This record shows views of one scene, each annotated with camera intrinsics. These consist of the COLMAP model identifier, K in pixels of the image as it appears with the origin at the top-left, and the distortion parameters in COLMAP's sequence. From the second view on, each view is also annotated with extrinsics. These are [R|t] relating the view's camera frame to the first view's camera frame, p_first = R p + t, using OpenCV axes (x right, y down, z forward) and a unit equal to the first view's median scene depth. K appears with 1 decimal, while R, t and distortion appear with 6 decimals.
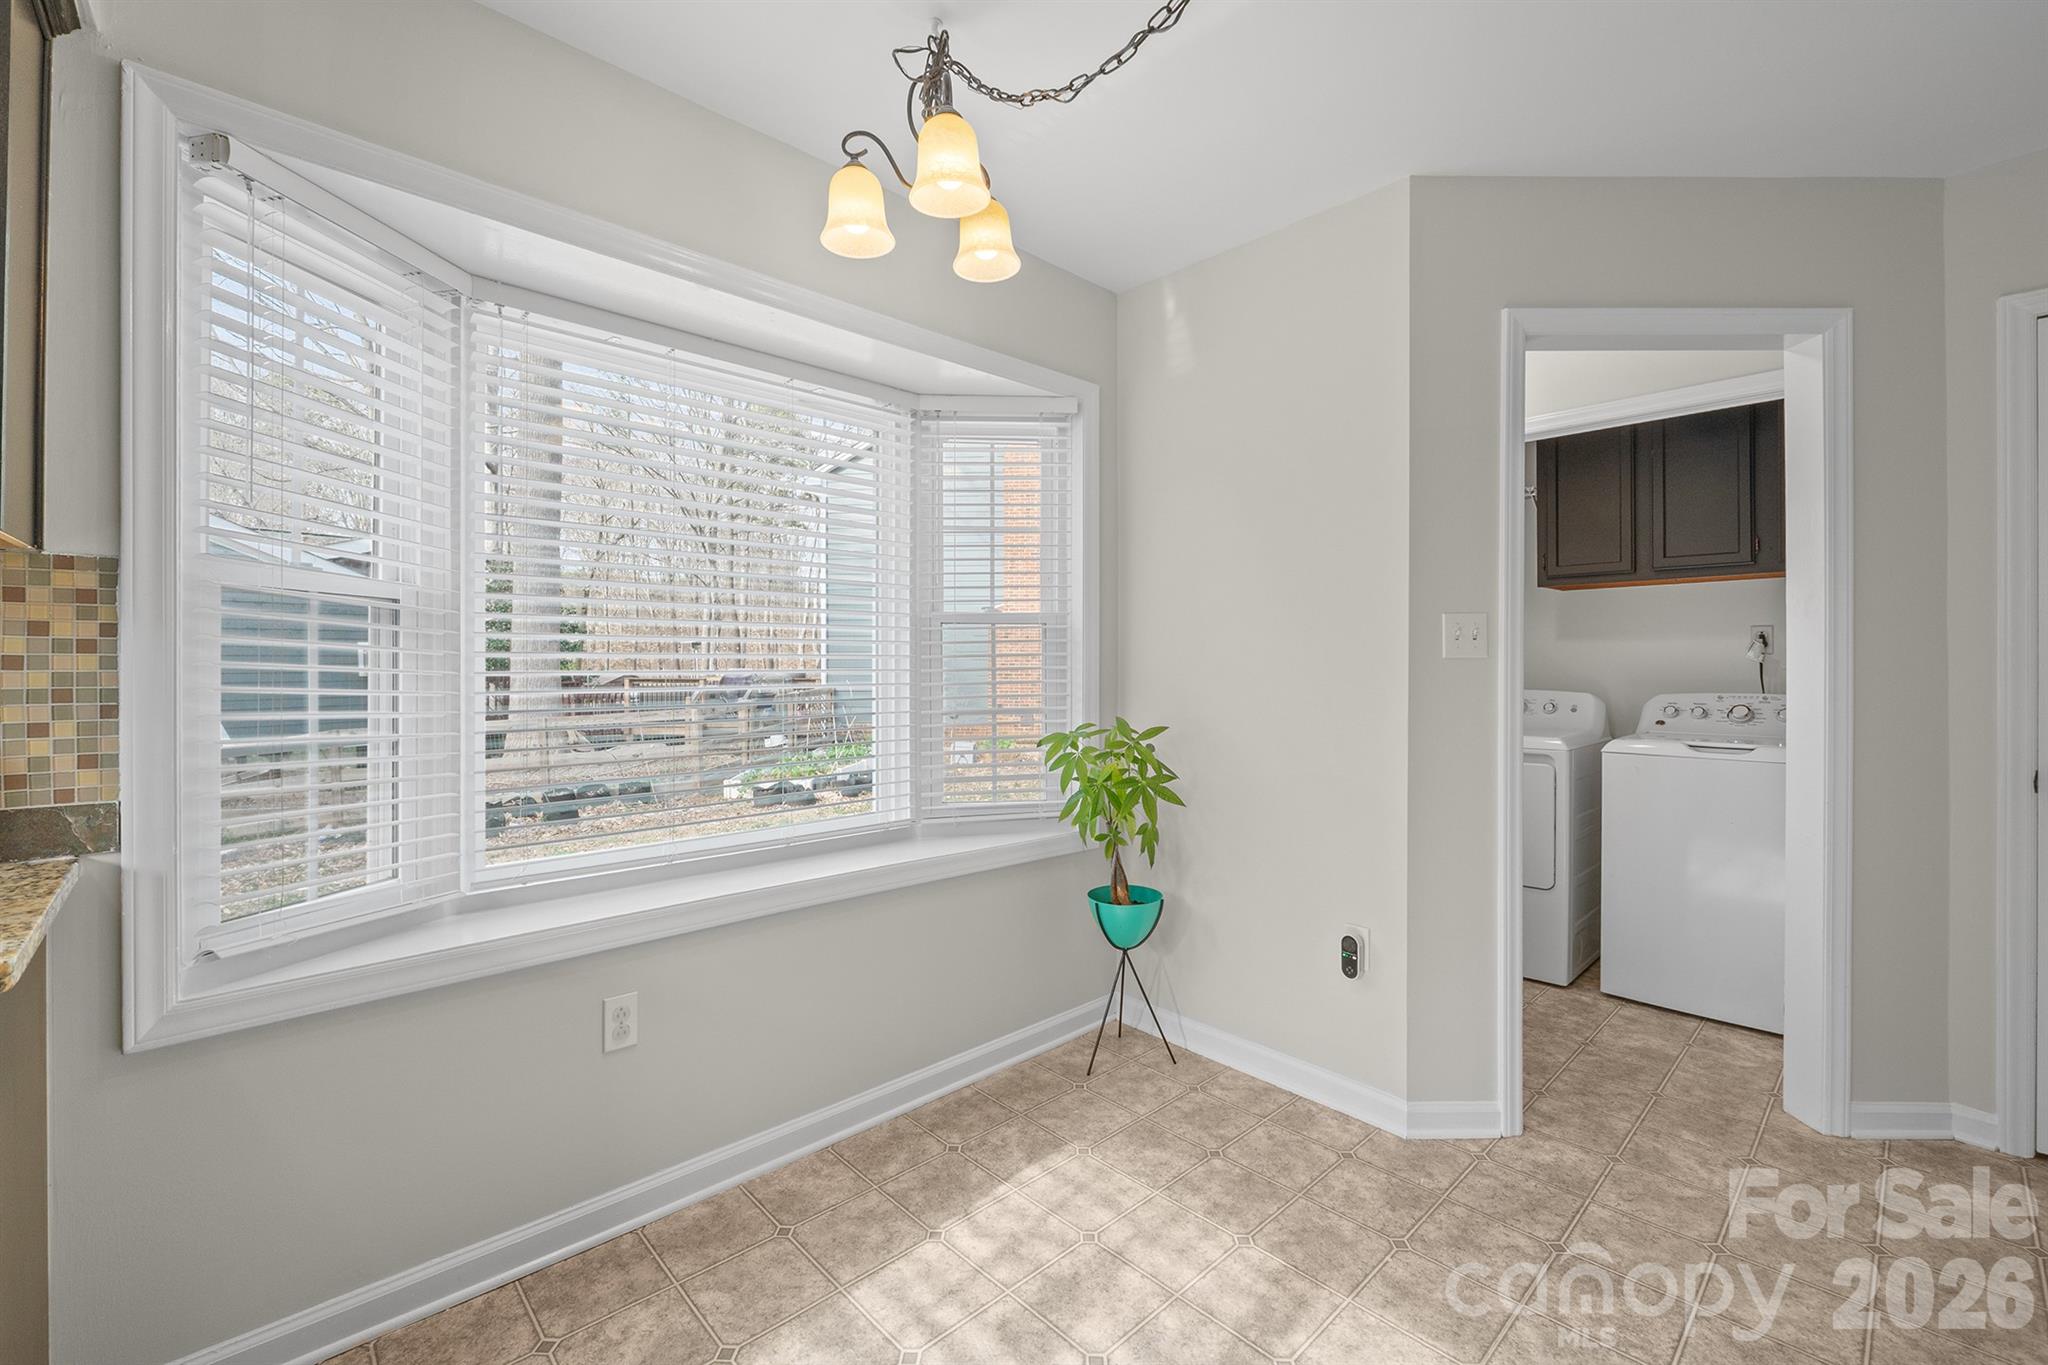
lens RADIAL K [[851.7, 0, 1030.5], [0, 851.7, 668.9], [0, 0, 1]] dist [-0.005984, -0.000492]
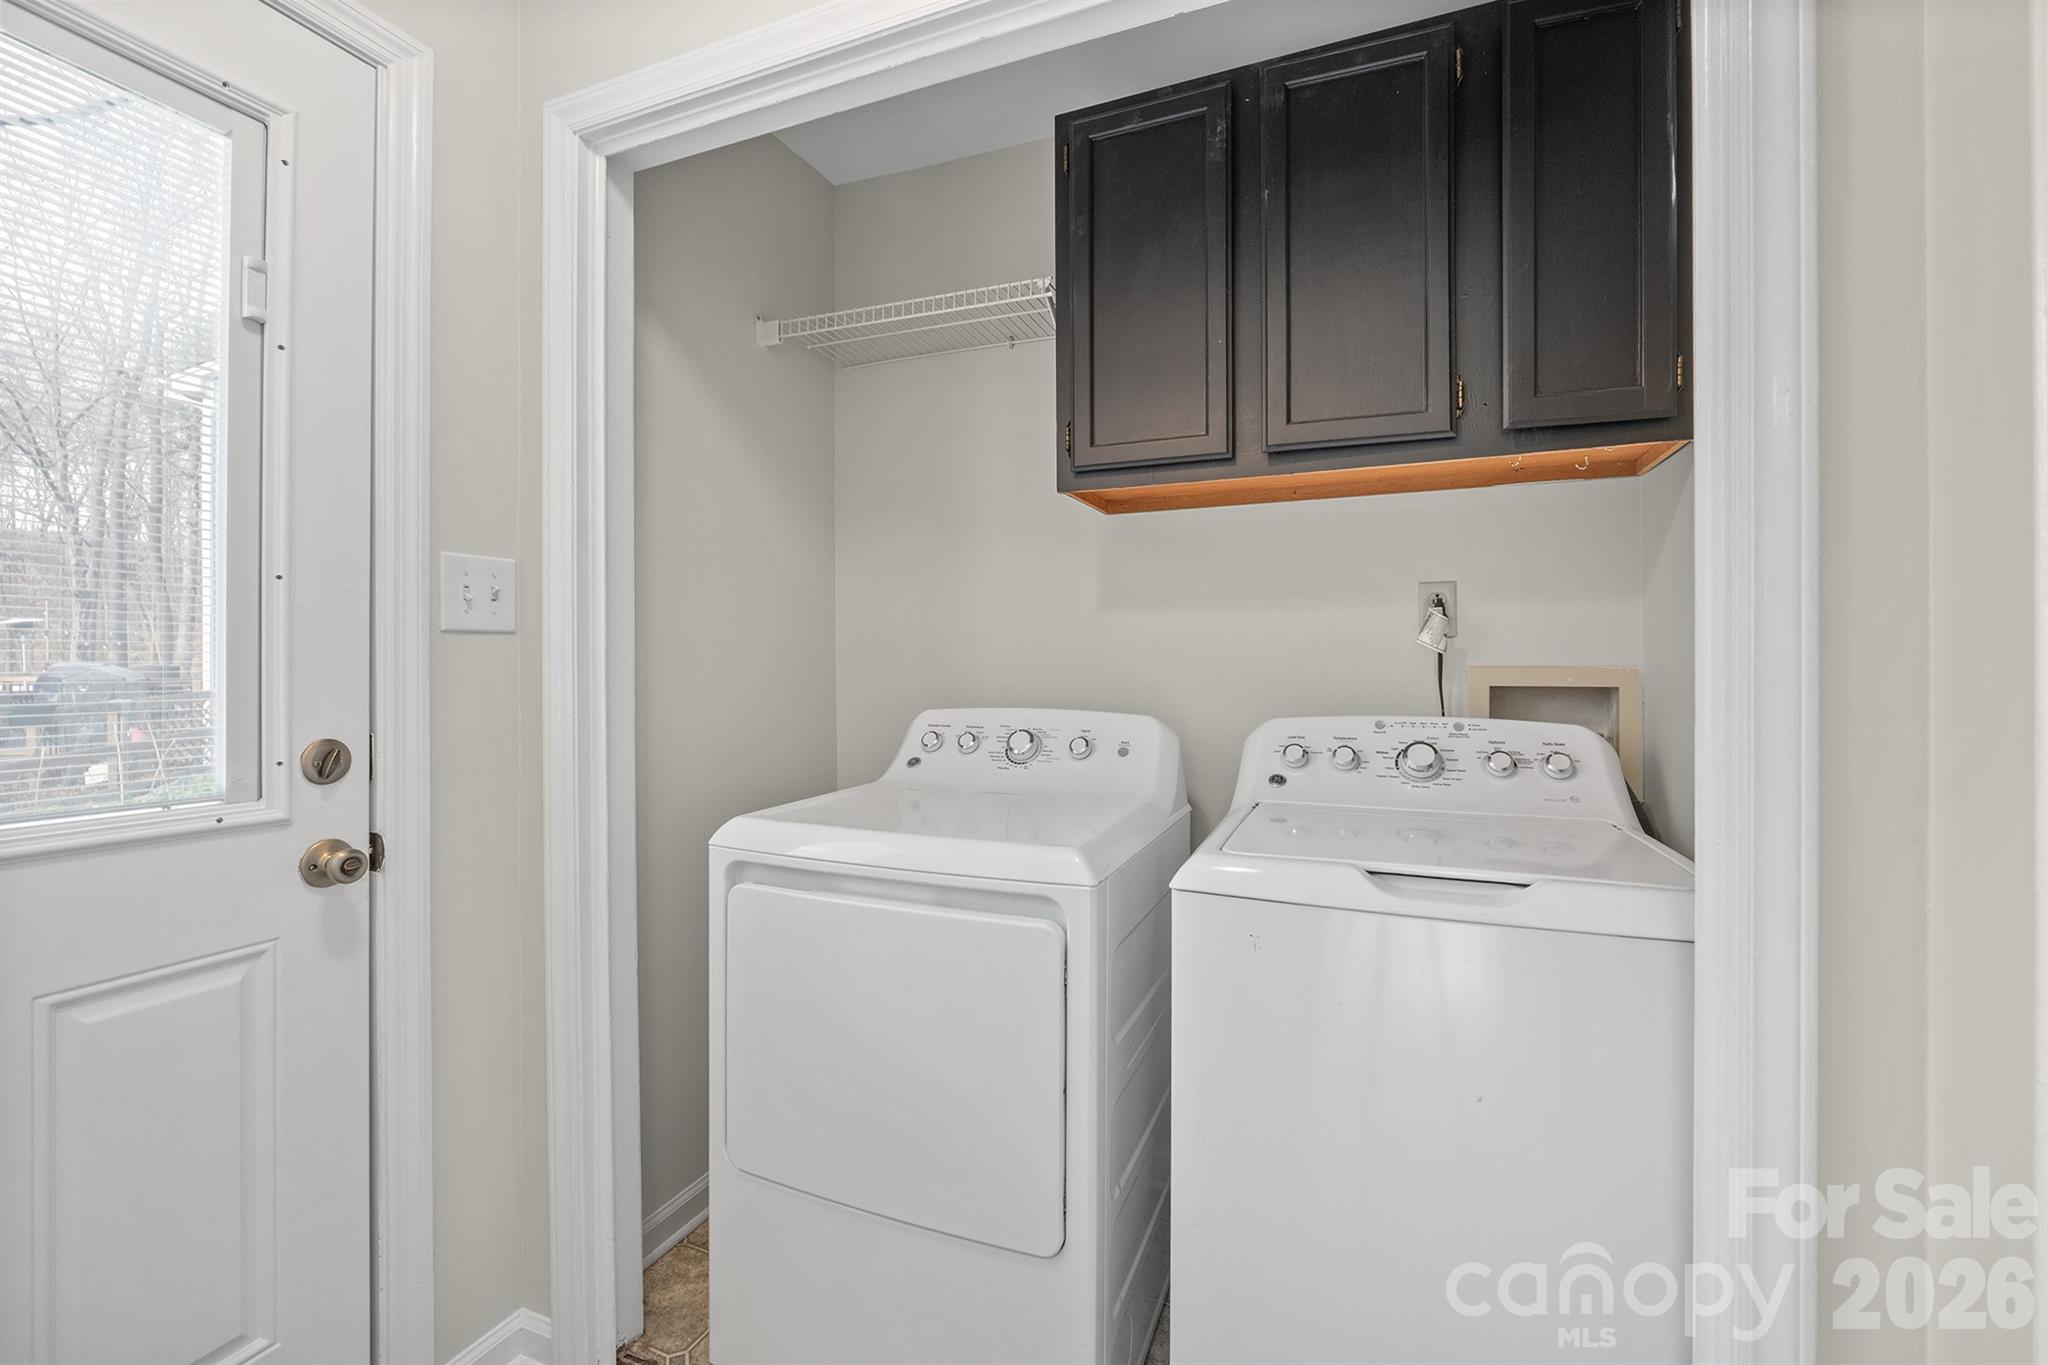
lens RADIAL K [[863.2, 0, 1024.4], [0, 863.2, 657.9], [0, 0, 1]] dist [-0.007093, -0.000109]
pose [[0.915876, 0.001602, 0.401457, 0.427980], [0.000313, 0.999989, -0.004703, -0.002364], [-0.401460, 0.004433, 0.915866, 0.628039]]
